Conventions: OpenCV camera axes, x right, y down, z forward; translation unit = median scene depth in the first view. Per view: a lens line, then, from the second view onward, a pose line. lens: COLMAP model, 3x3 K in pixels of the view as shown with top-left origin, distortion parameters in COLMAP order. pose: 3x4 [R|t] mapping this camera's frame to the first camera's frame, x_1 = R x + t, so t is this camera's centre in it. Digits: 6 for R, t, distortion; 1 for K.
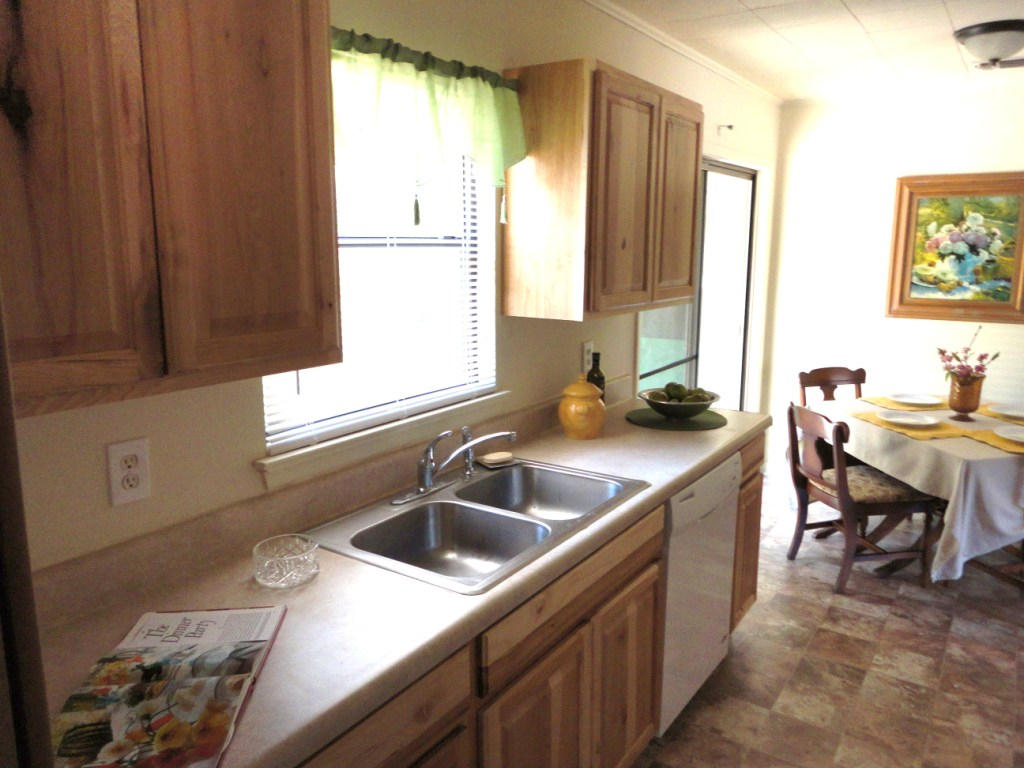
lens RADIAL K [[747.7, 0, 514.9], [0, 747.7, 377.9], [0, 0, 1]] dist [0.010519, -0.002859]
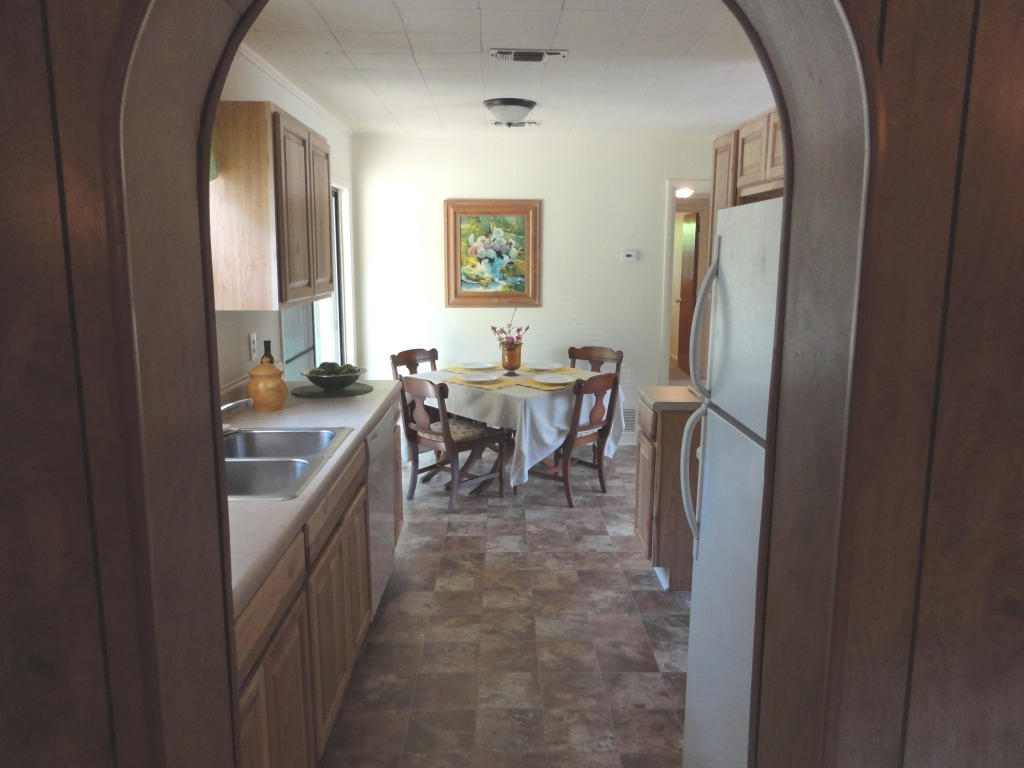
lens RADIAL K [[747.7, 0, 502.2], [0, 747.7, 379.3], [0, 0, 1]] dist [0.010519, -0.002859]
pose [[0.826545, -0.096870, 0.554473, -0.183249], [0.102664, 0.994501, 0.020706, 0.030534], [-0.553430, 0.039810, 0.831944, -0.144235]]
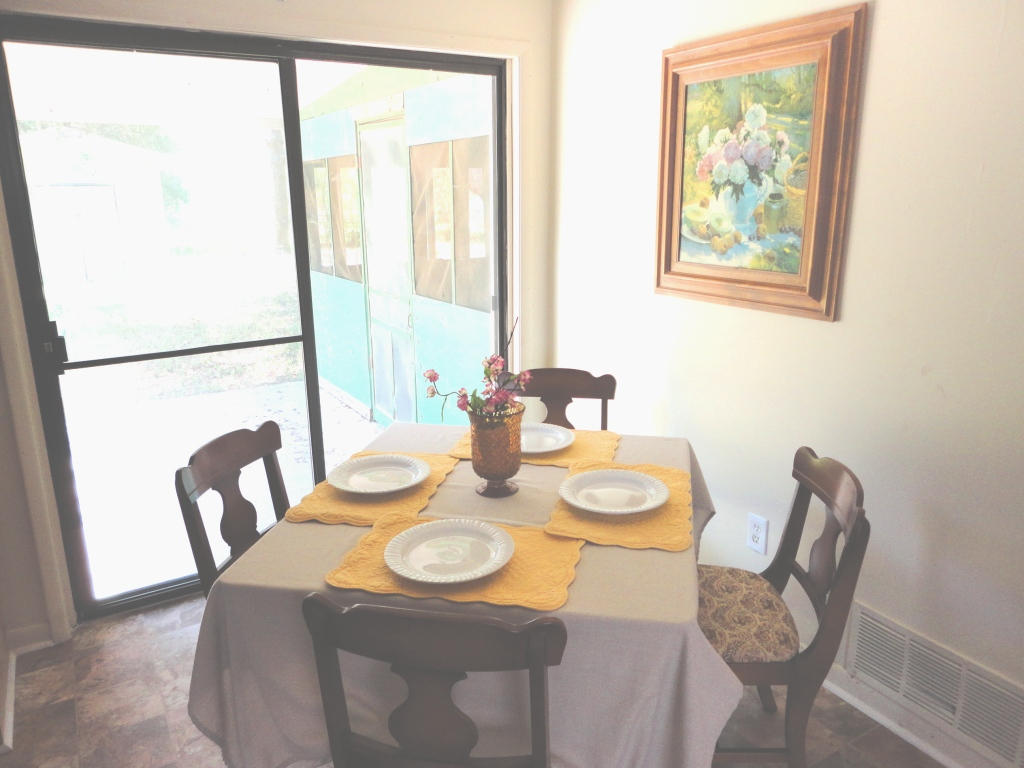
lens RADIAL K [[747.7, 0, 511.7], [0, 747.7, 378.1], [0, 0, 1]] dist [0.010519, -0.002859]
pose [[0.909589, 0.088128, -0.406056, 0.772775], [-0.059666, 0.994824, 0.082254, -0.067863], [0.411203, -0.050589, 0.910139, 0.491435]]
